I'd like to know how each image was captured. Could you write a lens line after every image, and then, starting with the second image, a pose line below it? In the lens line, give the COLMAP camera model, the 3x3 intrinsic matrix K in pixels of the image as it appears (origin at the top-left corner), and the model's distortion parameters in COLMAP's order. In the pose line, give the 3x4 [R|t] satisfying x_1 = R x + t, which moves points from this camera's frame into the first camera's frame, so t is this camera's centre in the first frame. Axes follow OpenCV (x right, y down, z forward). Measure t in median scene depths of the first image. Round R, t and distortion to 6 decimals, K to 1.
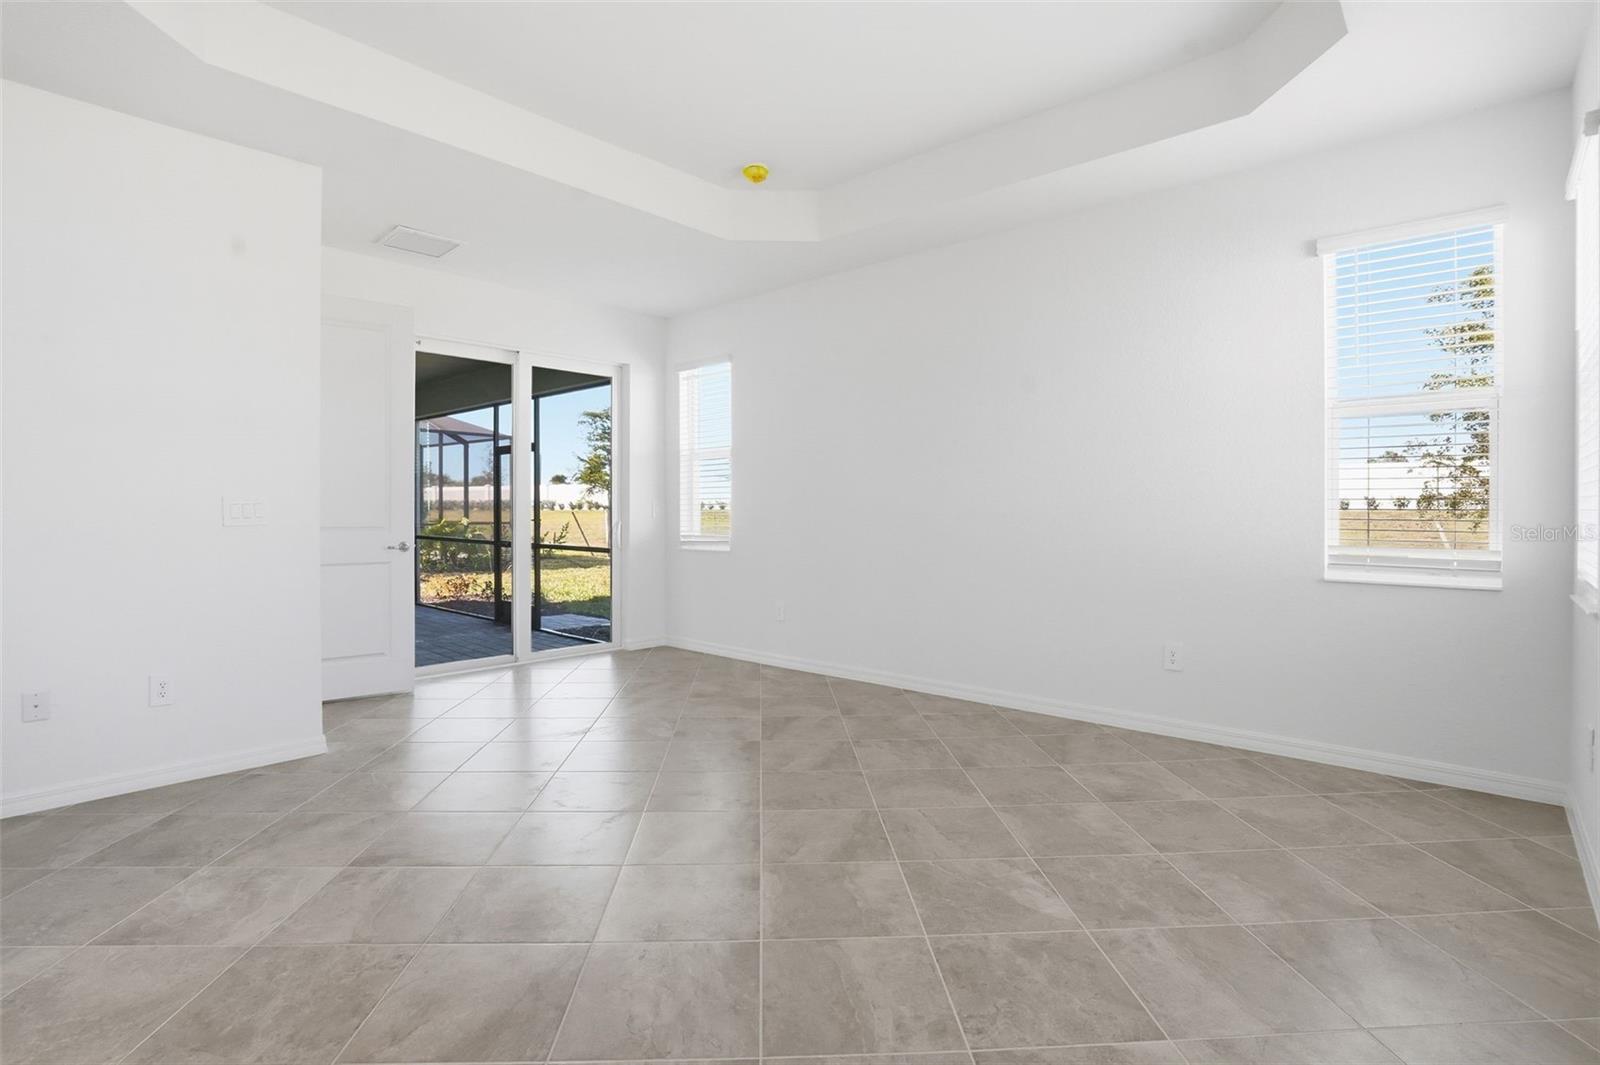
lens RADIAL K [[760.5, 0, 793.7], [0, 760.5, 527.9], [0, 0, 1]] dist [-0.066165, 0.028269]
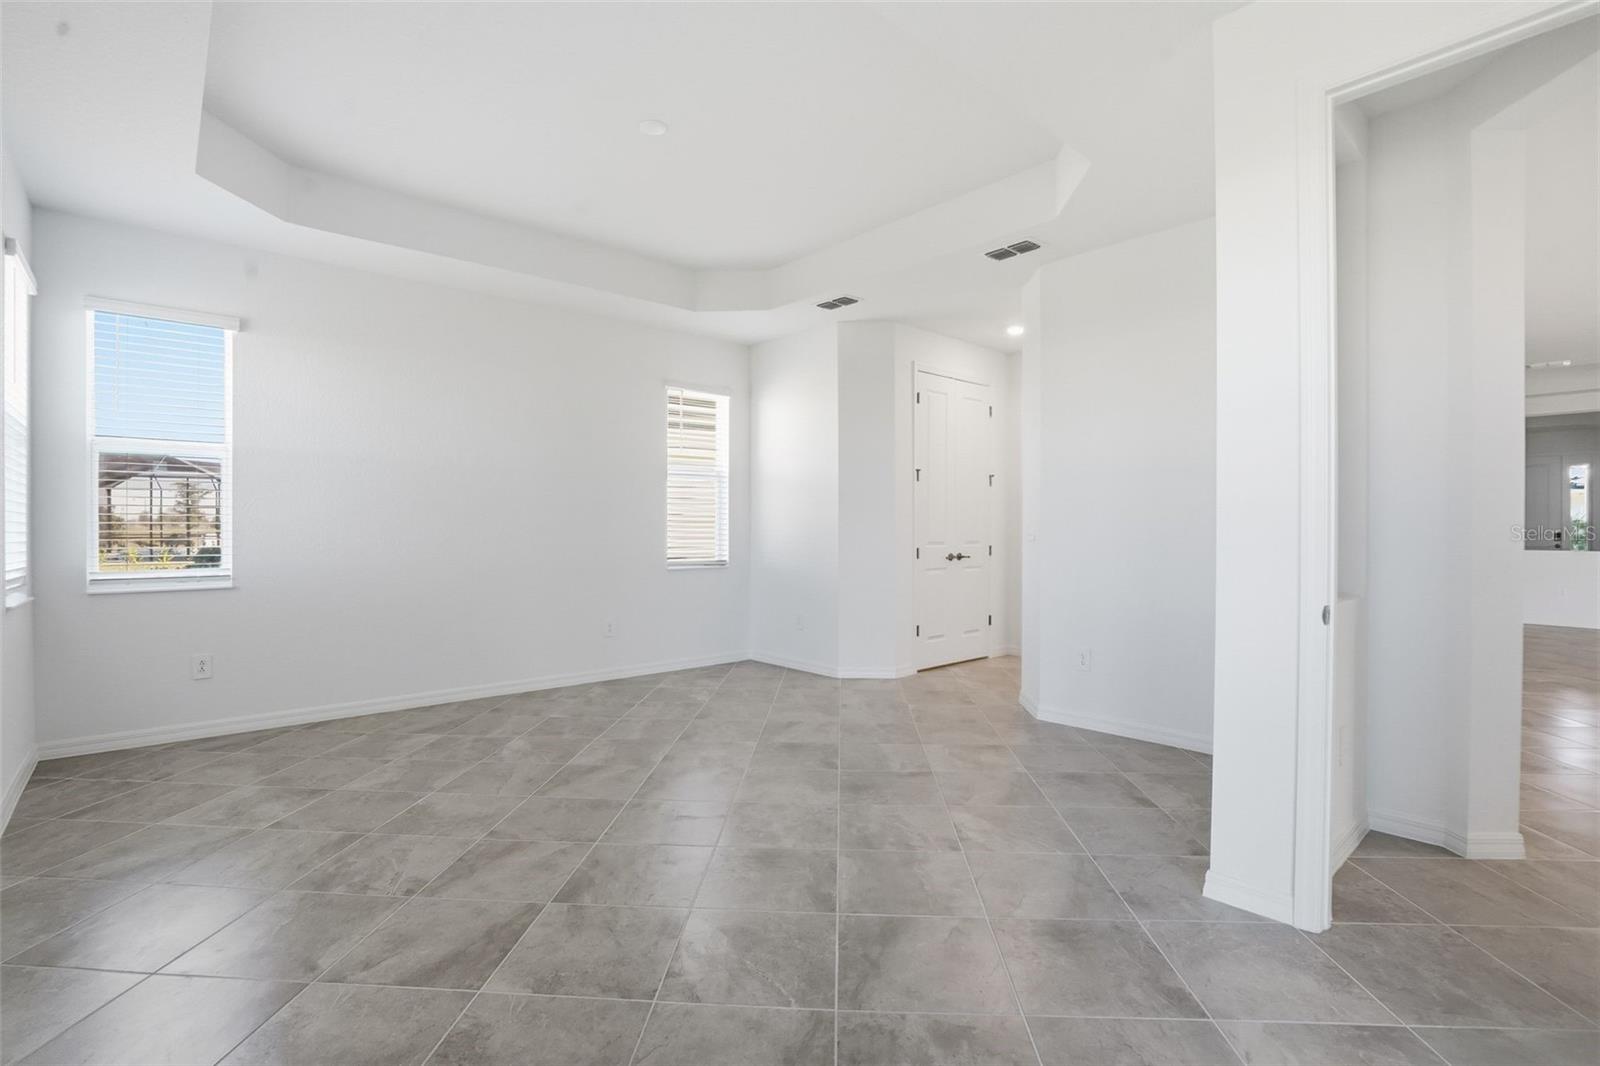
lens RADIAL K [[749.8, 0, 796.9], [0, 749.8, 536.1], [0, 0, 1]] dist [-0.062036, 0.025573]
pose [[-0.994164, -0.000288, 0.107878, -0.442838], [0.004024, 0.999202, 0.039751, -0.064299], [-0.107803, 0.039953, -0.993369, 2.217164]]
